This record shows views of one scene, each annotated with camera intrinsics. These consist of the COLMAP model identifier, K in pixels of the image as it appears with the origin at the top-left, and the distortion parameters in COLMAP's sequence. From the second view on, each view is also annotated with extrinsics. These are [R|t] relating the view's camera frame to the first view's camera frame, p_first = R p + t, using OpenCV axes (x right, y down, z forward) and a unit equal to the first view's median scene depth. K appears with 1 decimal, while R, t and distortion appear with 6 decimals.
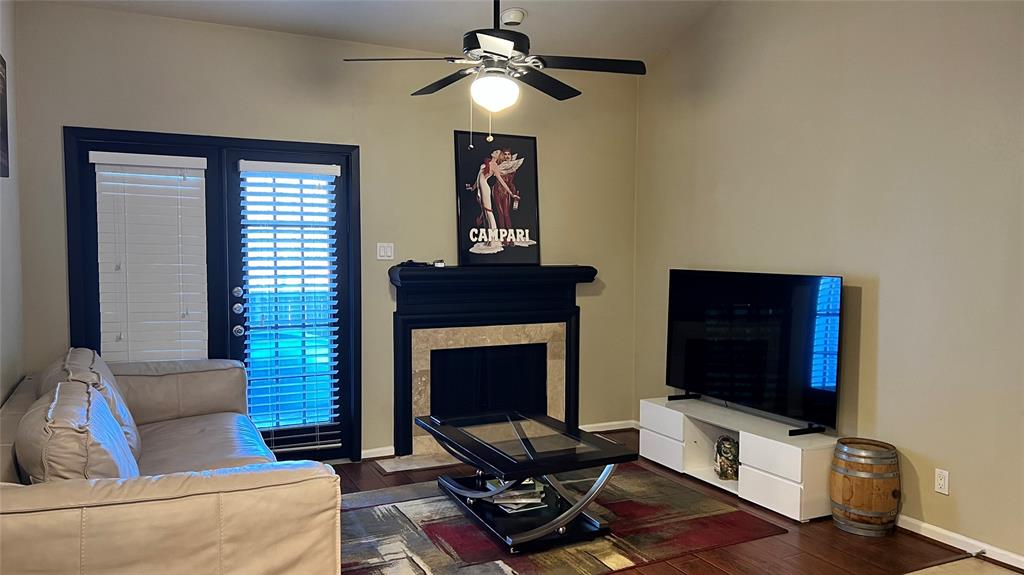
lens RADIAL K [[761.6, 0, 512.0], [0, 761.6, 287.5], [0, 0, 1]] dist [0.097400, -0.136623]
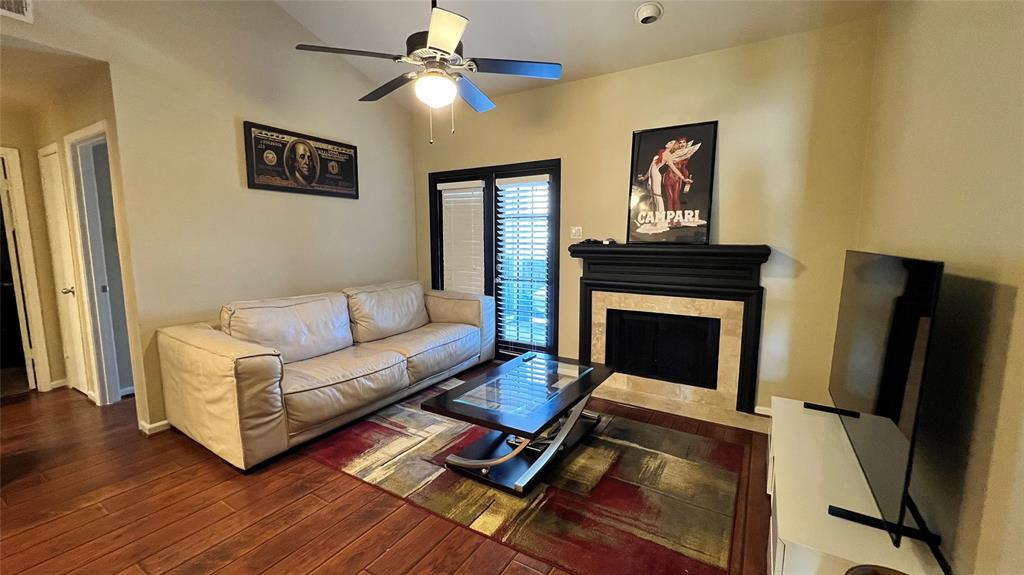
lens RADIAL K [[409.0, 0, 509.7], [0, 409.0, 287.3], [0, 0, 1]] dist [-0.000496, 0.000362]
pose [[0.529951, 0.094380, -0.842760, 0.420283], [-0.043975, 0.995509, 0.083834, -0.005564], [0.846887, -0.007367, 0.531722, 0.526166]]
